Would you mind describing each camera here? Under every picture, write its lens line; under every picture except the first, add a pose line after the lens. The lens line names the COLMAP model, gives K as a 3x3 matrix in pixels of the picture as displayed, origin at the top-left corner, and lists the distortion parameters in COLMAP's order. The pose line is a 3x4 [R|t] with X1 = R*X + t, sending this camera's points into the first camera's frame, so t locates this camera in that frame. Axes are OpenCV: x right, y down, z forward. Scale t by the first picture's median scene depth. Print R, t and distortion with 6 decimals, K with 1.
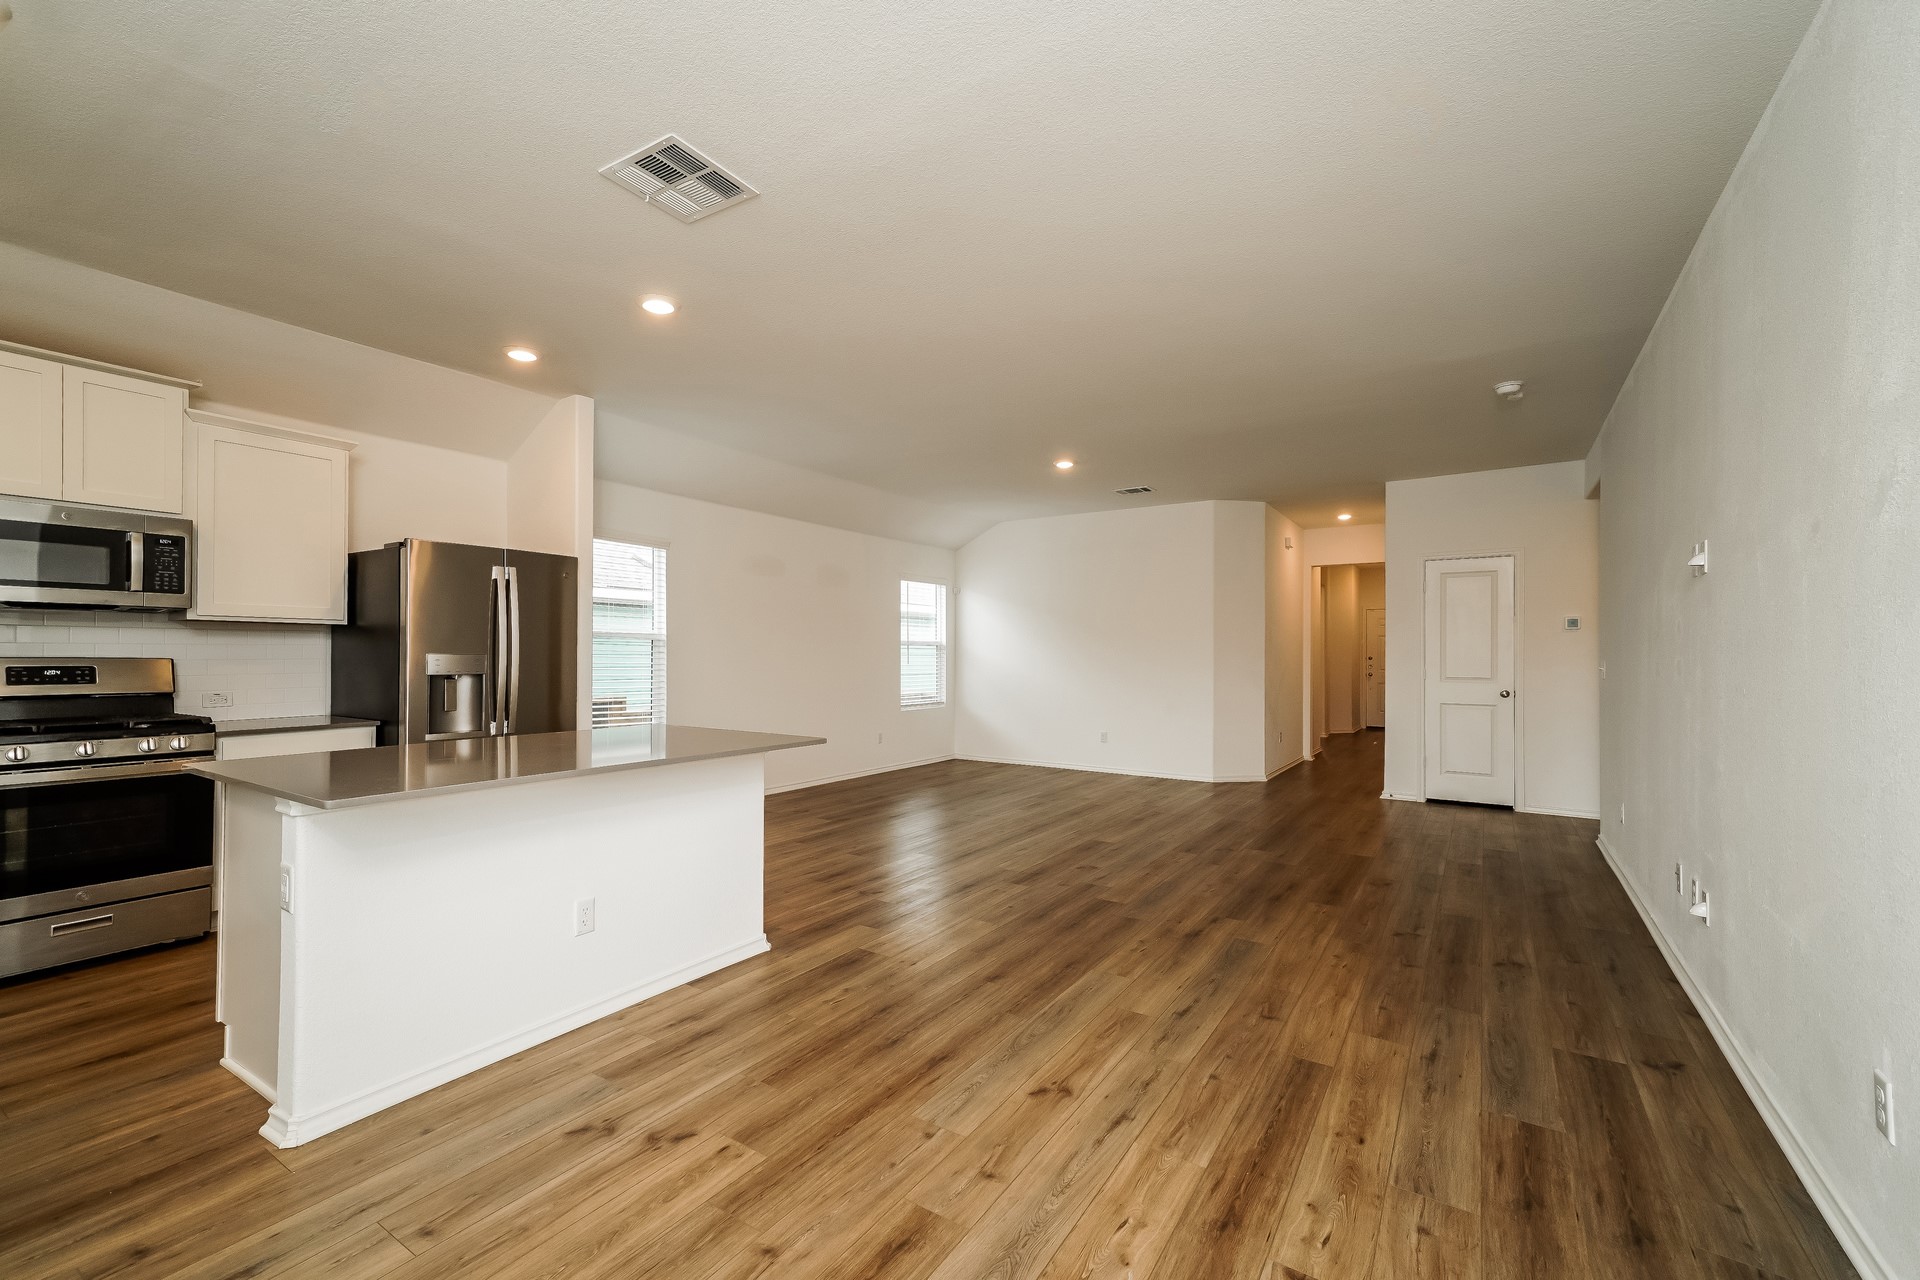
lens RADIAL K [[814.8, 0, 930.7], [0, 814.8, 644.9], [0, 0, 1]] dist [0.009821, -0.000012]
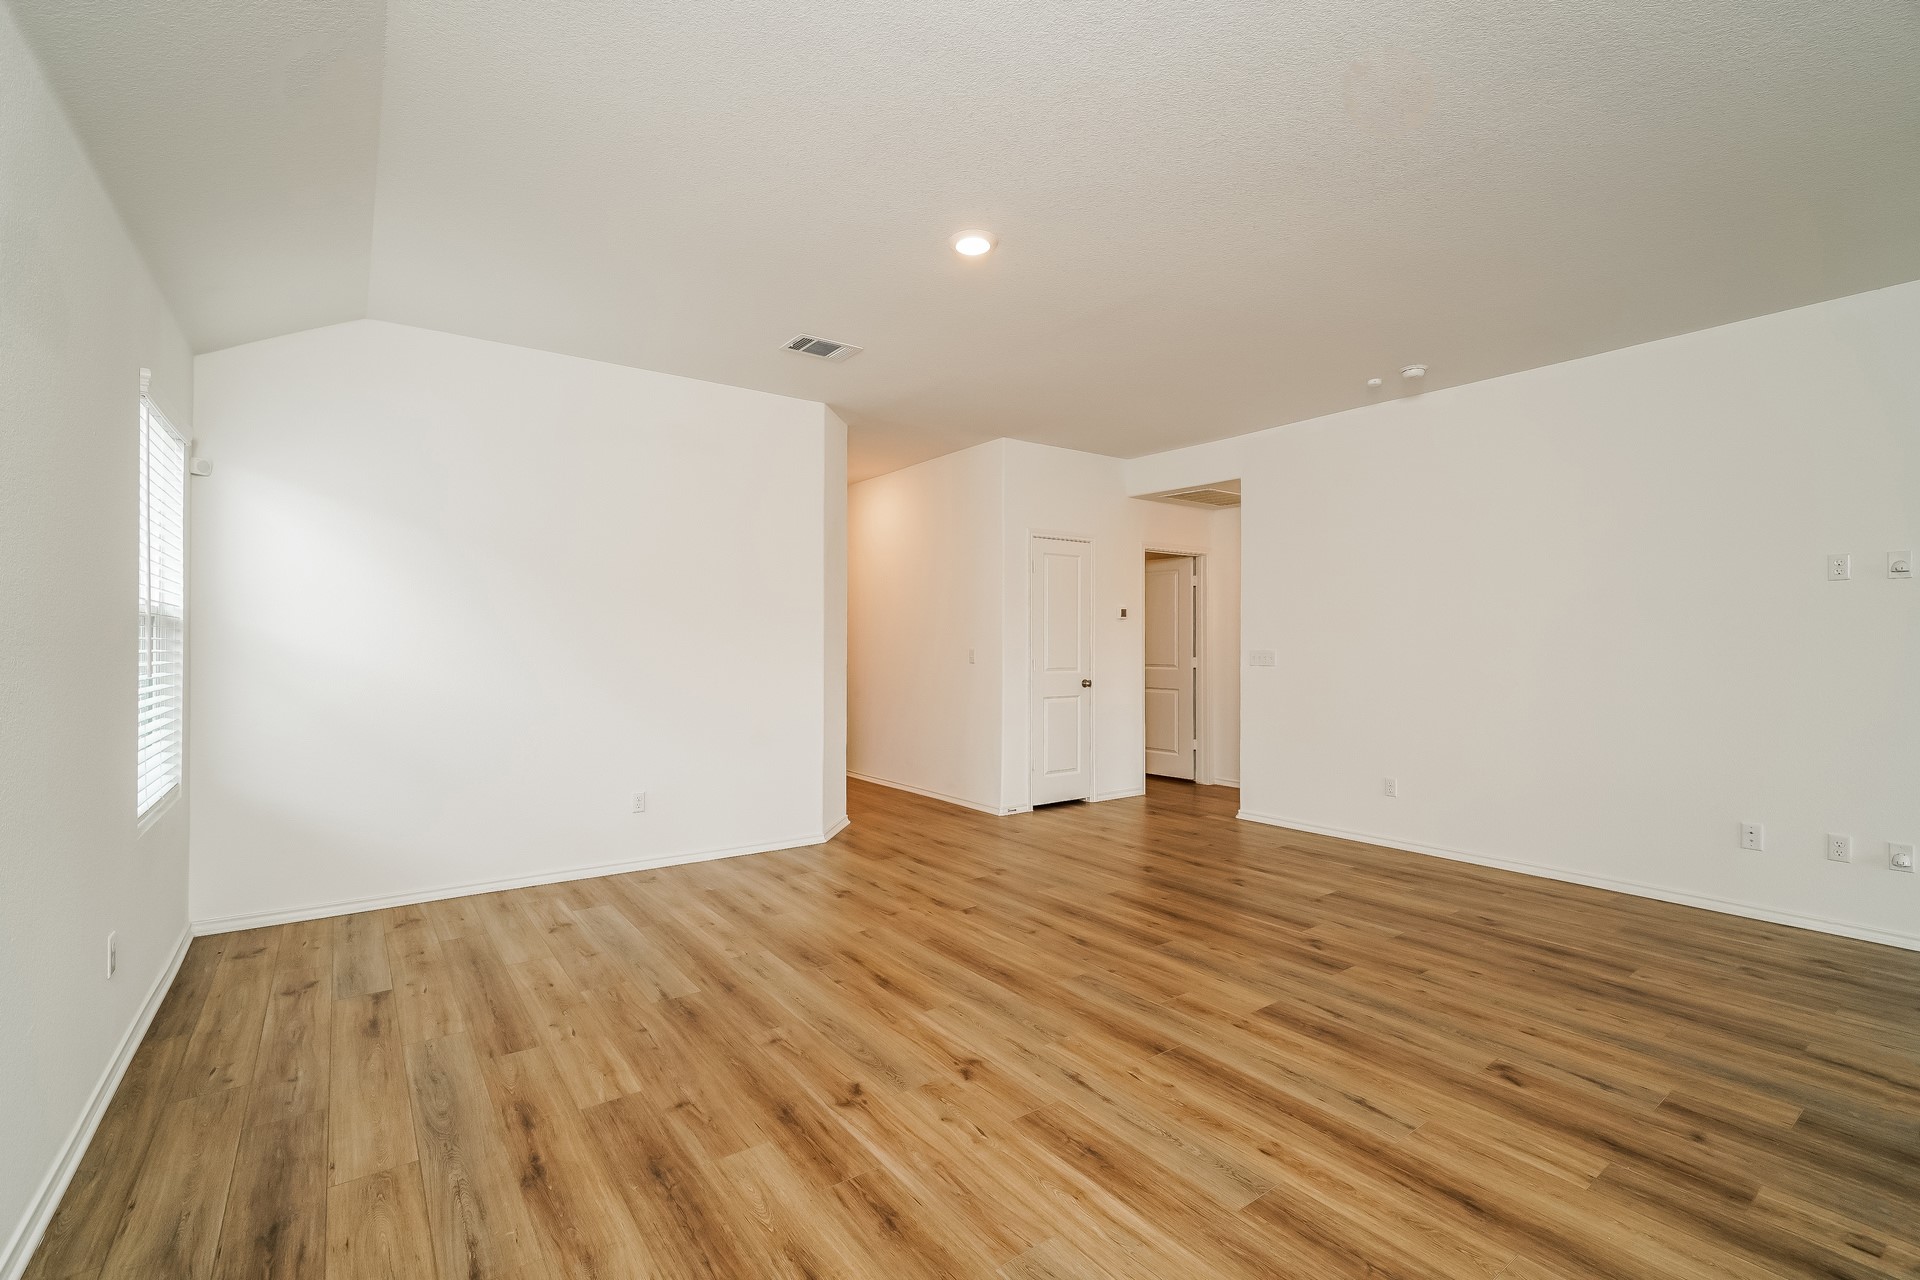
lens RADIAL K [[830.8, 0, 934.8], [0, 830.8, 647.2], [0, 0, 1]] dist [-0.002739, -0.000143]
pose [[0.346593, -0.005289, 0.938001, -0.519893], [-0.010898, 0.999894, 0.009665, 0.015715], [-0.937952, -0.013572, 0.346499, 1.501501]]
